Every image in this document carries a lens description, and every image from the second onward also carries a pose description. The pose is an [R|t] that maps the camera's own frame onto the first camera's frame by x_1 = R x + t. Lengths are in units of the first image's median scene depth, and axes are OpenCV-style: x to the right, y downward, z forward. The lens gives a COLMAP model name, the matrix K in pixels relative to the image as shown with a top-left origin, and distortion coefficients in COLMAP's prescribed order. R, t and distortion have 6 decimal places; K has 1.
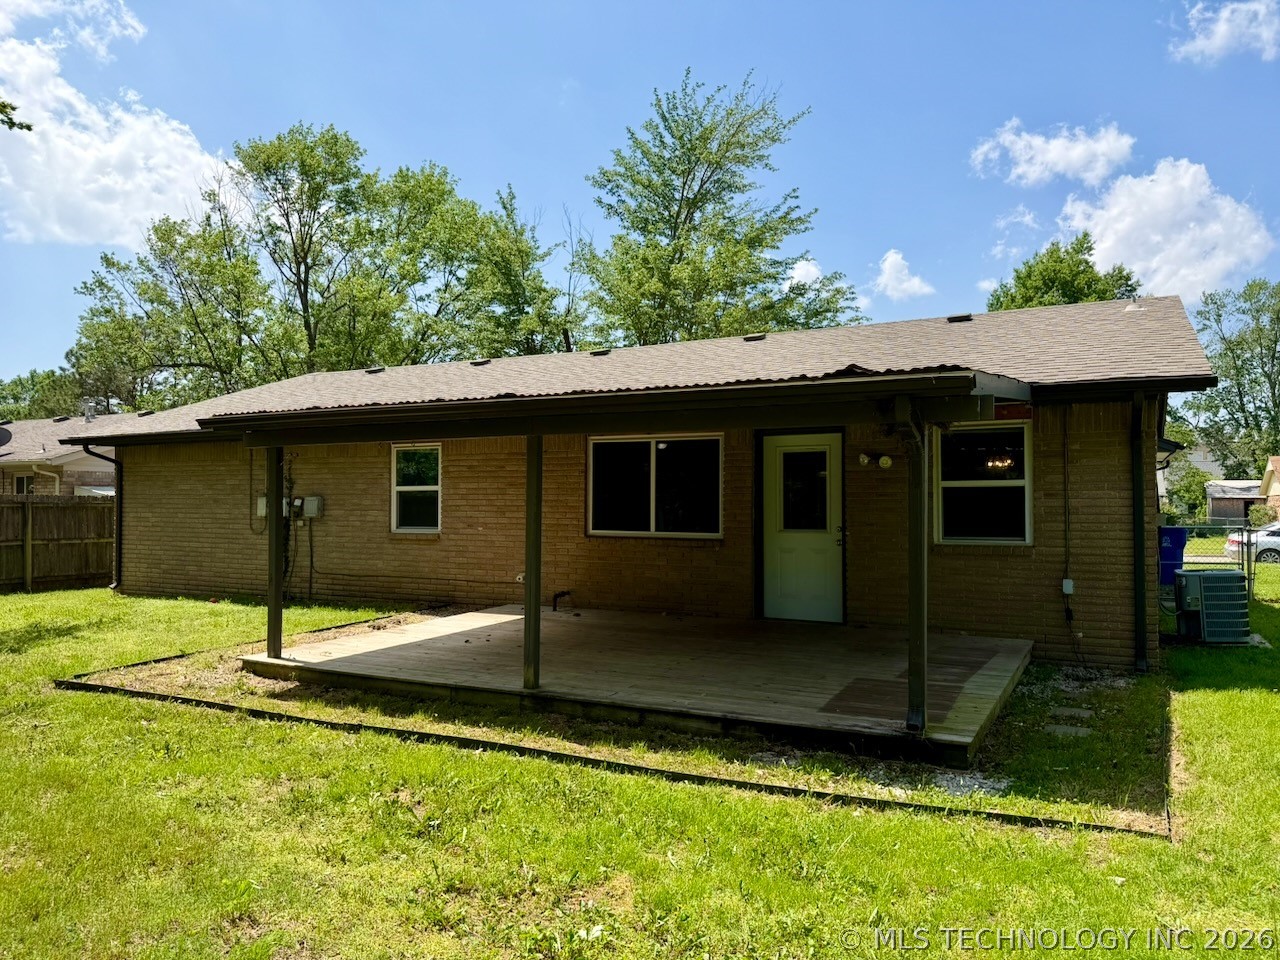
lens RADIAL K [[896.9, 0, 638.6], [0, 896.9, 479.5], [0, 0, 1]] dist [0.132982, -0.202987]
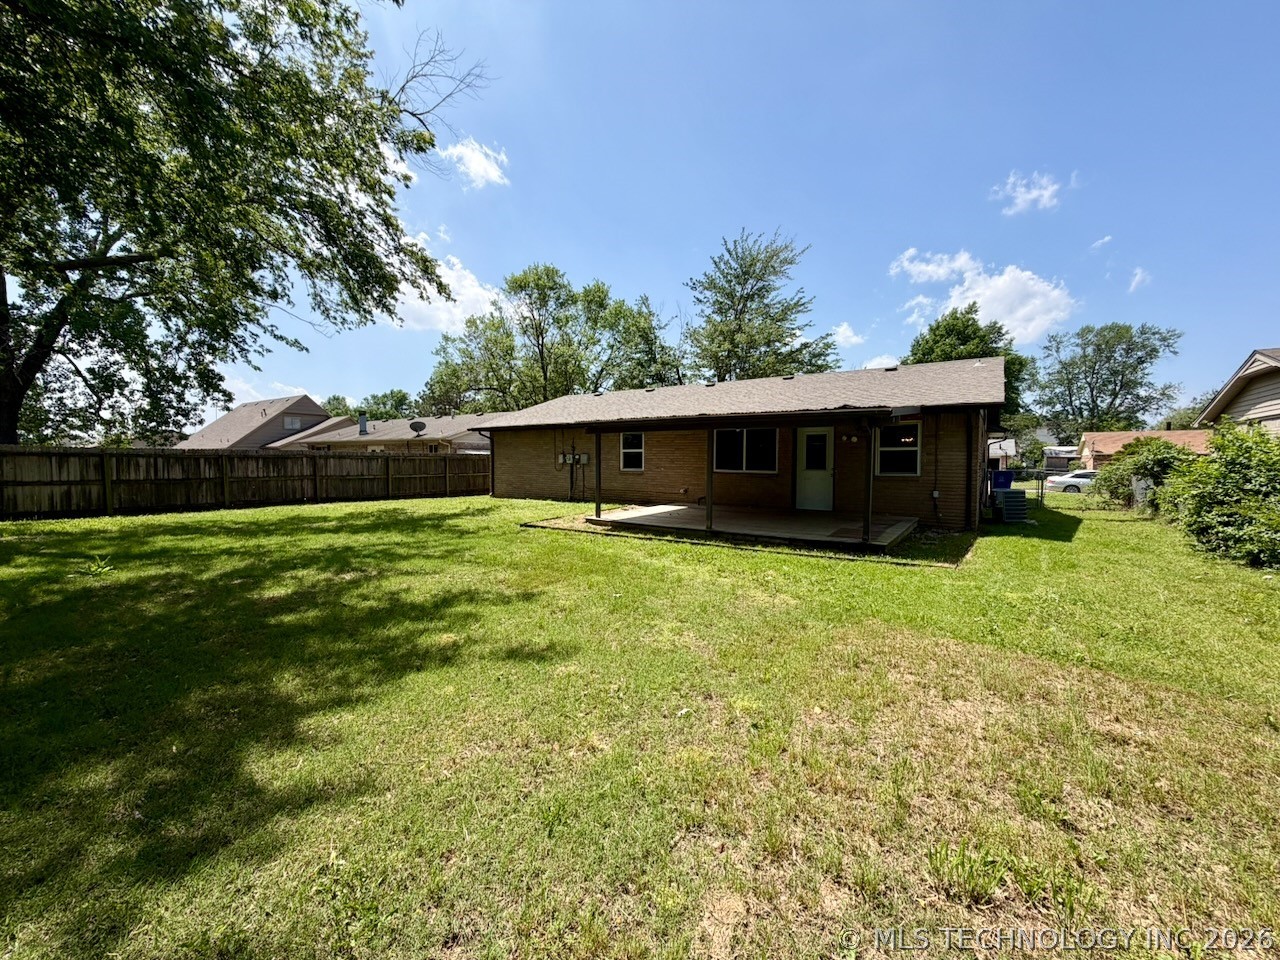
lens RADIAL K [[514.7, 0, 626.9], [0, 514.7, 477.8], [0, 0, 1]] dist [-0.000590, 0.000010]
pose [[0.990454, 0.008451, -0.137583, -0.037970], [0.000145, 0.998055, 0.062346, -0.001331], [0.137843, -0.061771, 0.988526, -0.119140]]
